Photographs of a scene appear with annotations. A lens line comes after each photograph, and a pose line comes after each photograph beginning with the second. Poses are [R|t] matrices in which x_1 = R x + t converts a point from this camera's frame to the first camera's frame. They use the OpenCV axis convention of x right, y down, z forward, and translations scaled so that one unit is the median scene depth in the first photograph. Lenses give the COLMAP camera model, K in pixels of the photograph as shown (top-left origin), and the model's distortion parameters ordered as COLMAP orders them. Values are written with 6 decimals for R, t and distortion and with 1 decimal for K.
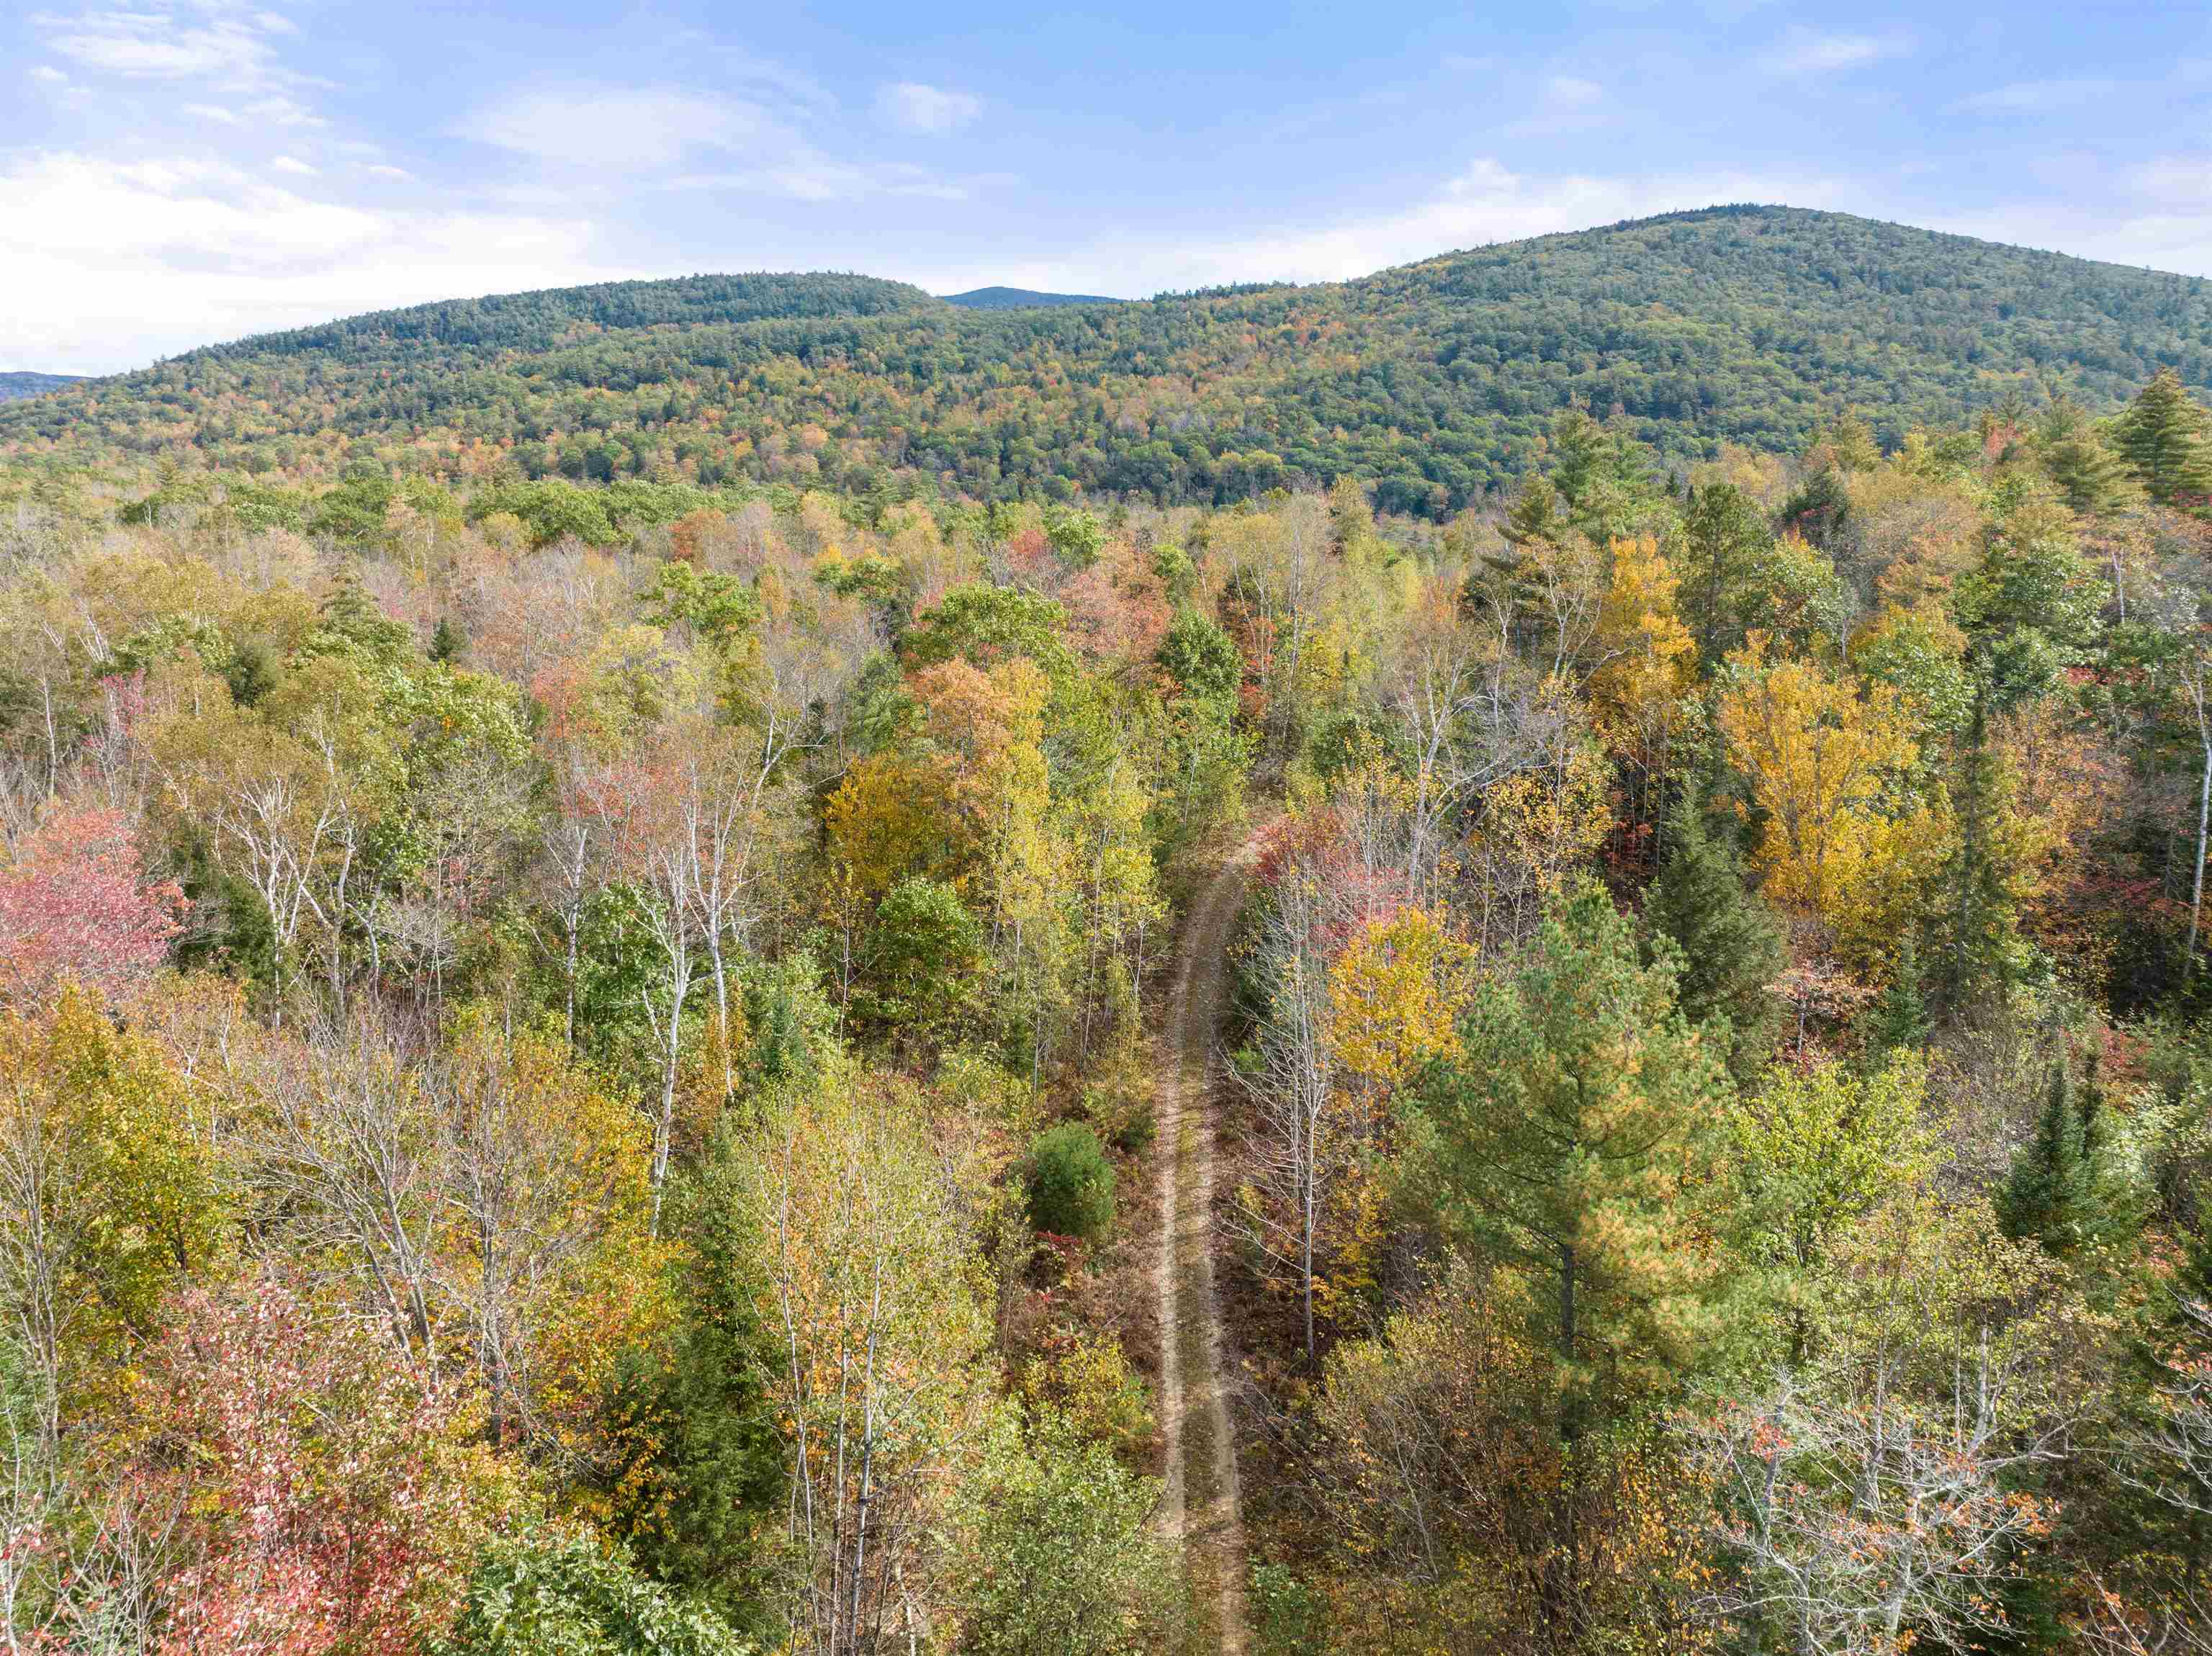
lens RADIAL K [[1559.0, 0, 1106.0], [0, 1559.0, 828.0], [0, 0, 1]] dist [-0.033832, -0.005184]
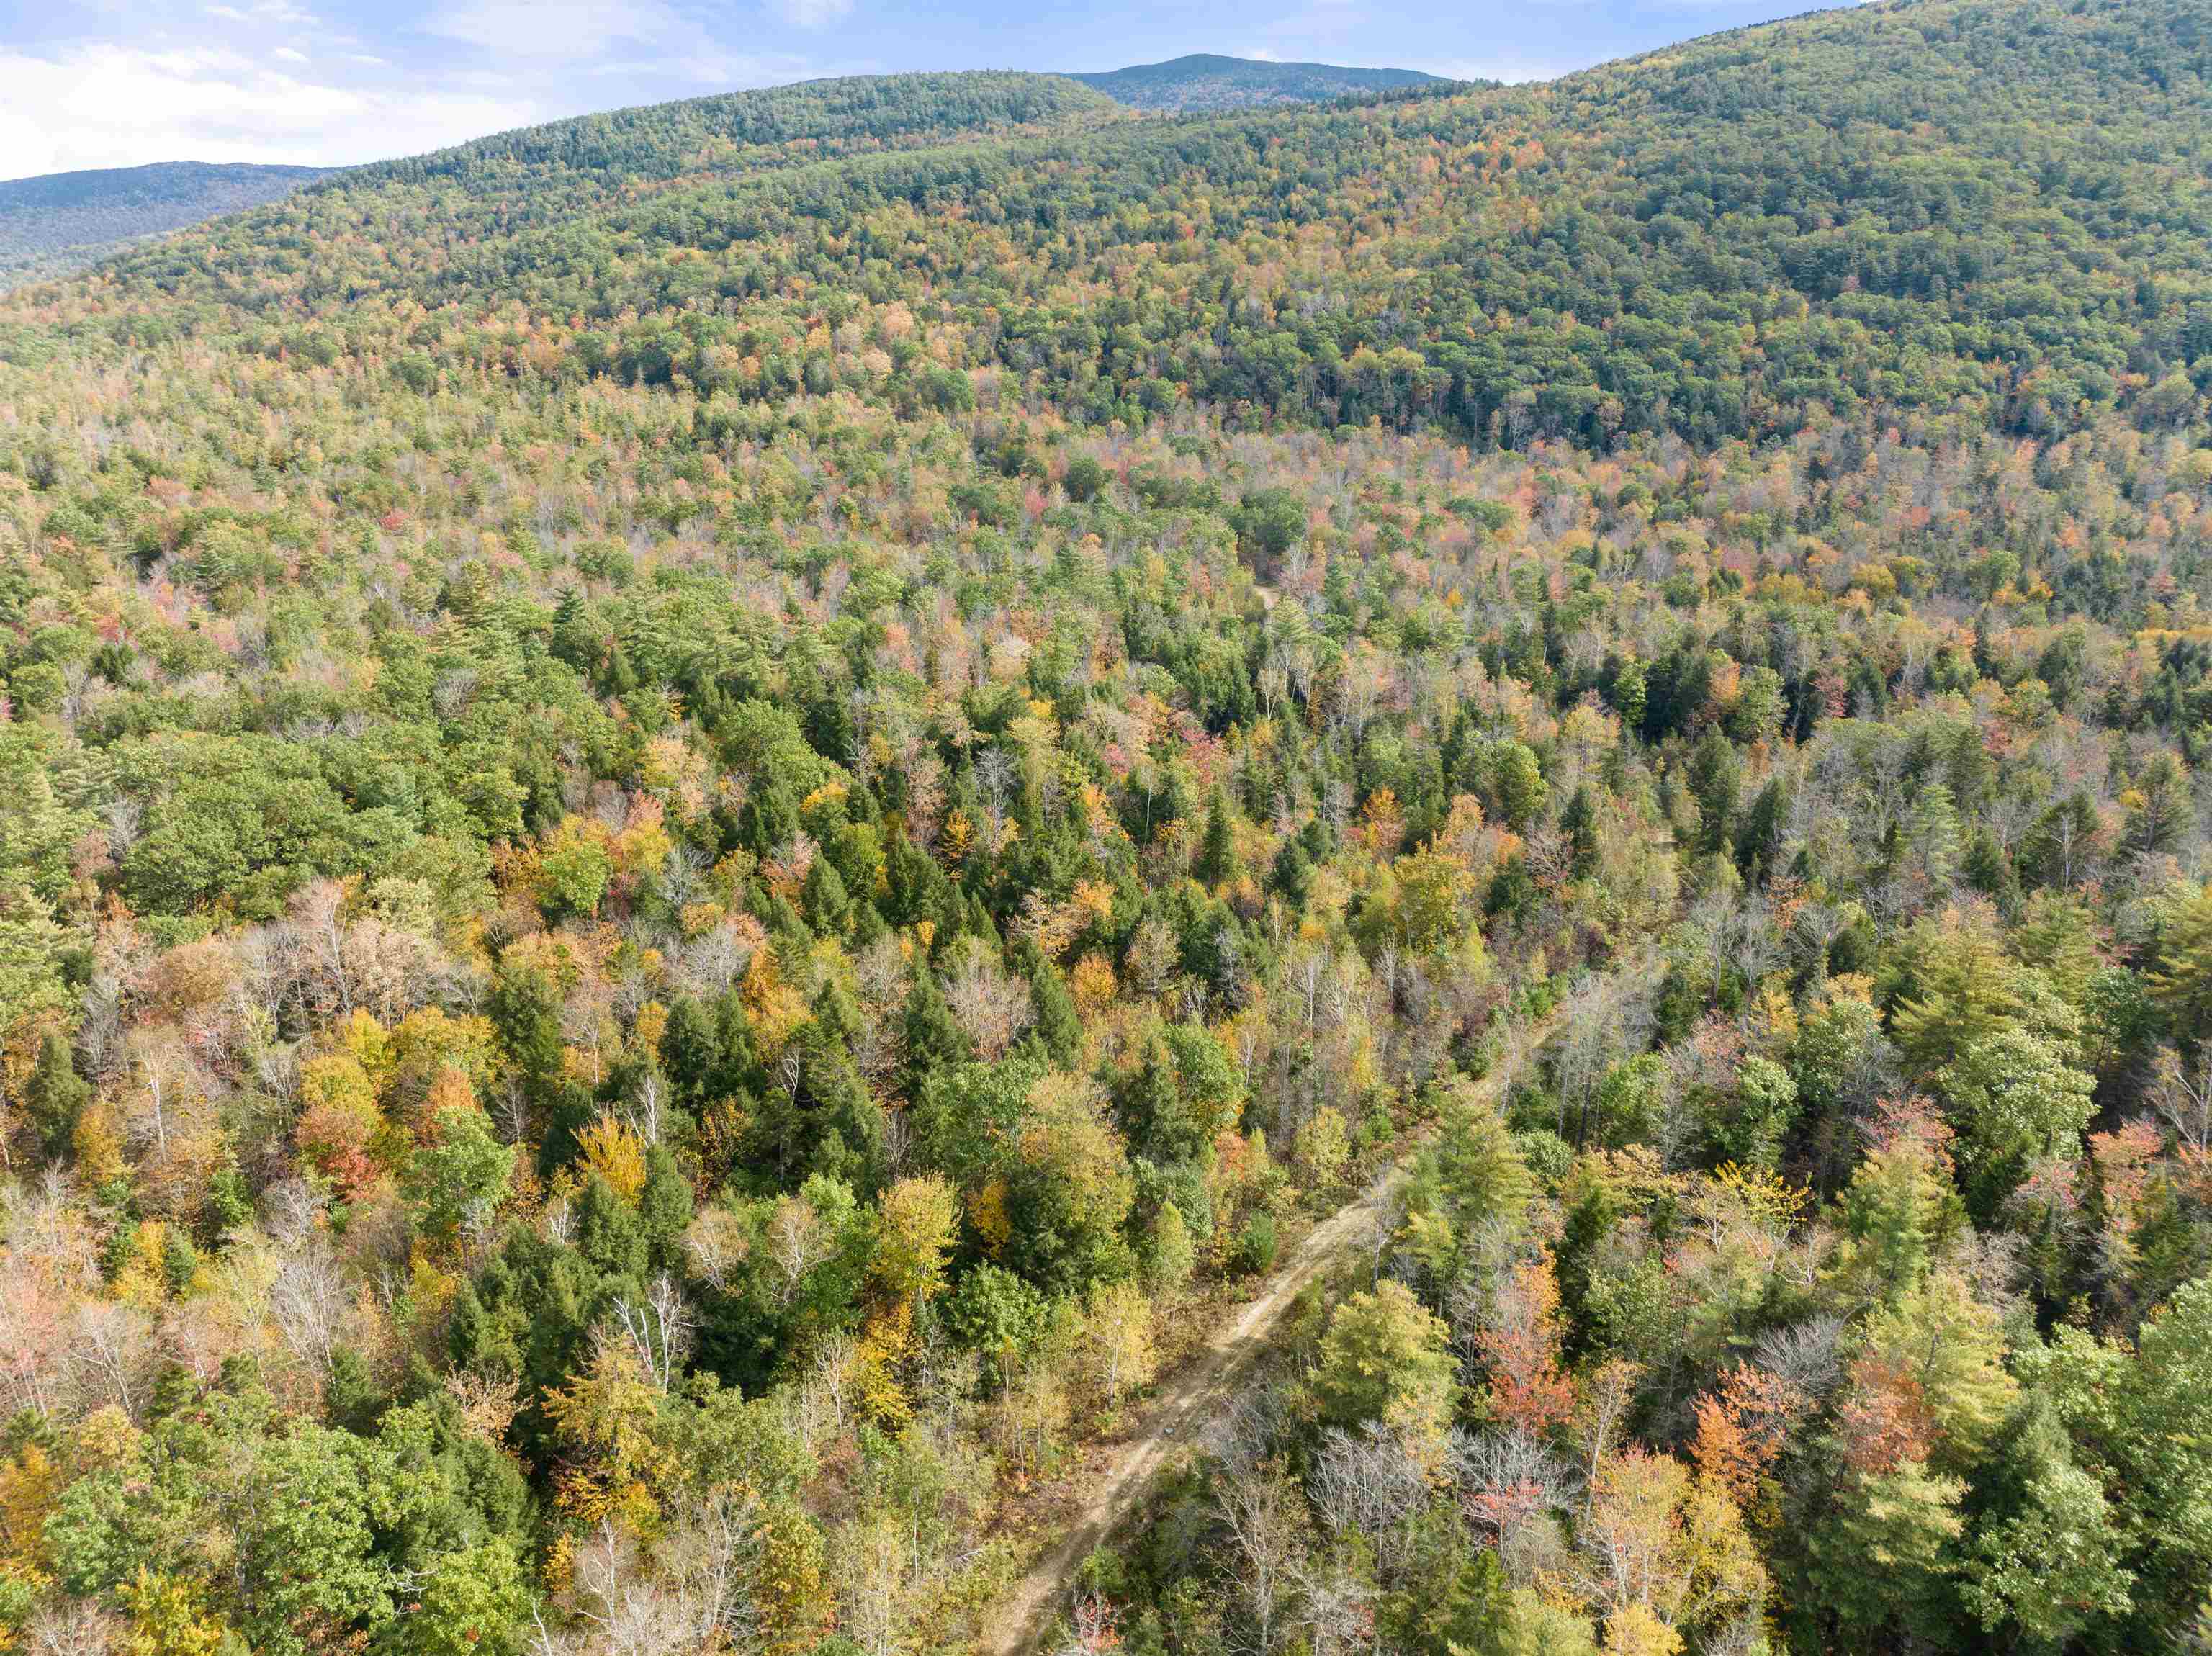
lens RADIAL K [[1564.5, 0, 1106.0], [0, 1564.5, 828.0], [0, 0, 1]] dist [-0.059756, 0.034488]
pose [[0.990697, 0.041629, -0.129560, 0.050582], [-0.023029, 0.989616, 0.141878, -0.083567], [0.134121, -0.137575, 0.981369, 0.094341]]
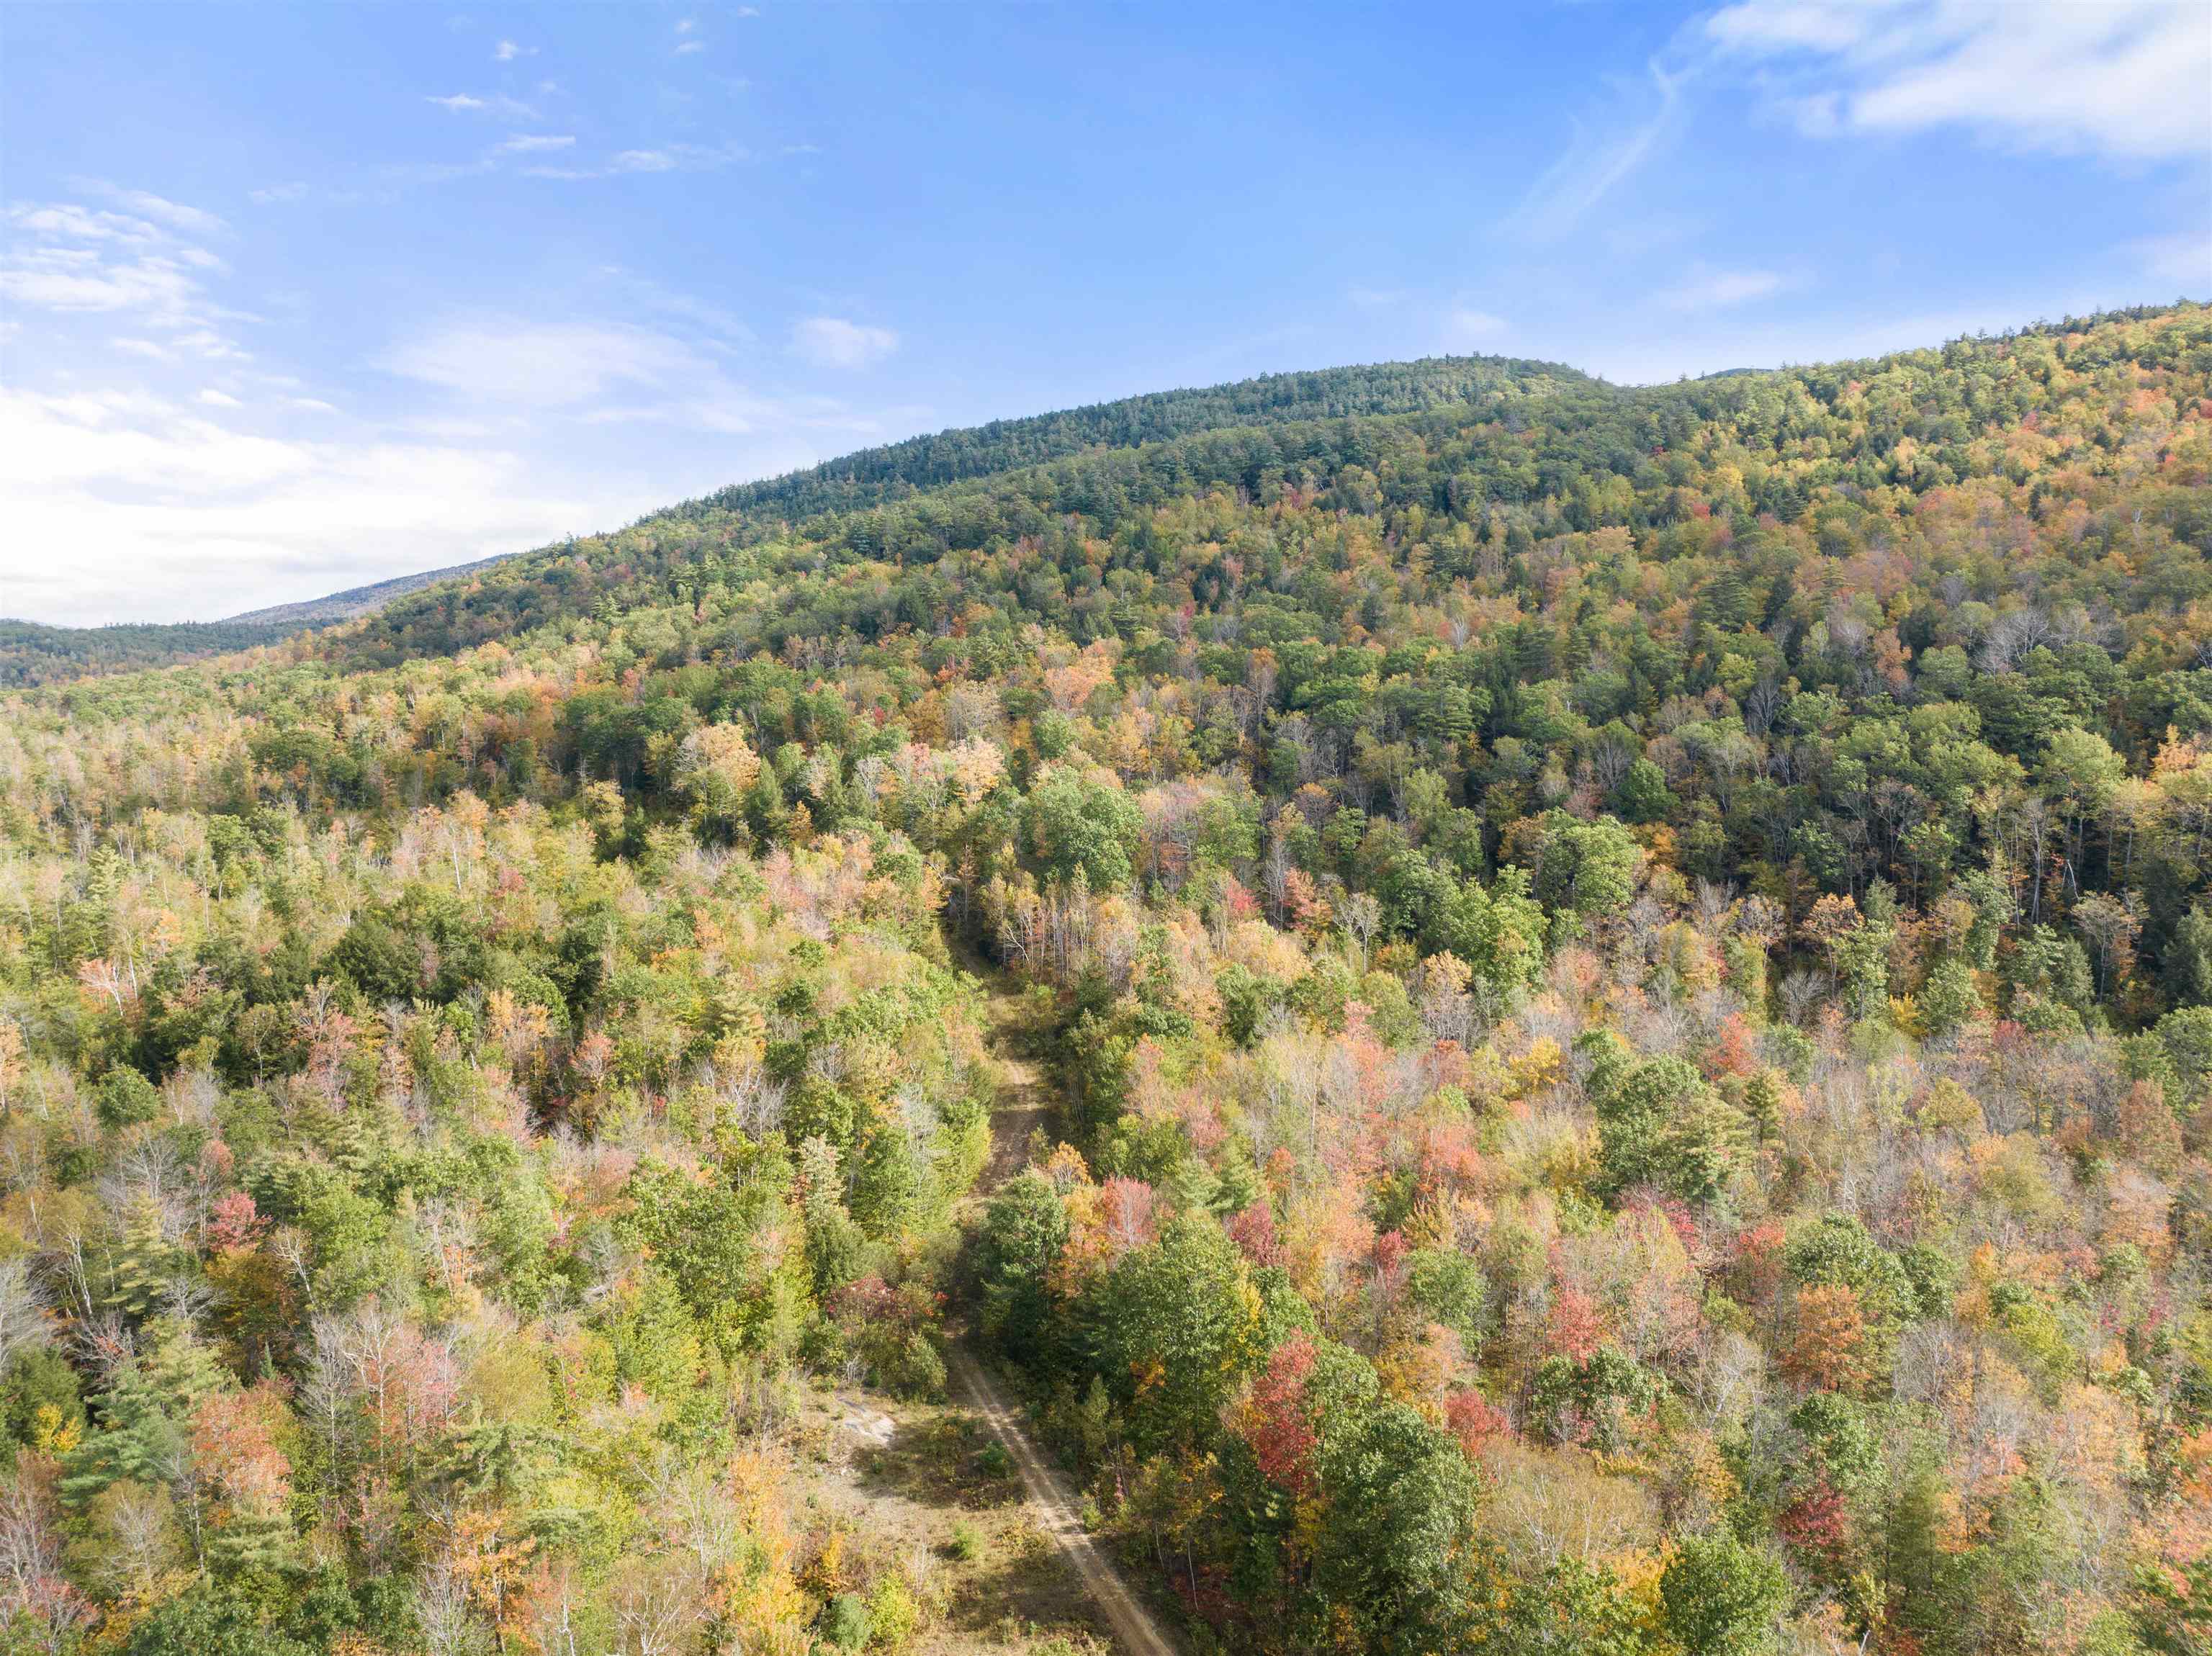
lens RADIAL K [[1559.0, 0, 1106.0], [0, 1559.0, 828.0], [0, 0, 1]] dist [-0.033832, -0.005184]
pose [[0.894712, 0.035923, -0.445197, 0.019408], [-0.065072, 0.996609, -0.050360, -0.164834], [0.441878, 0.074028, 0.894015, 0.534826]]
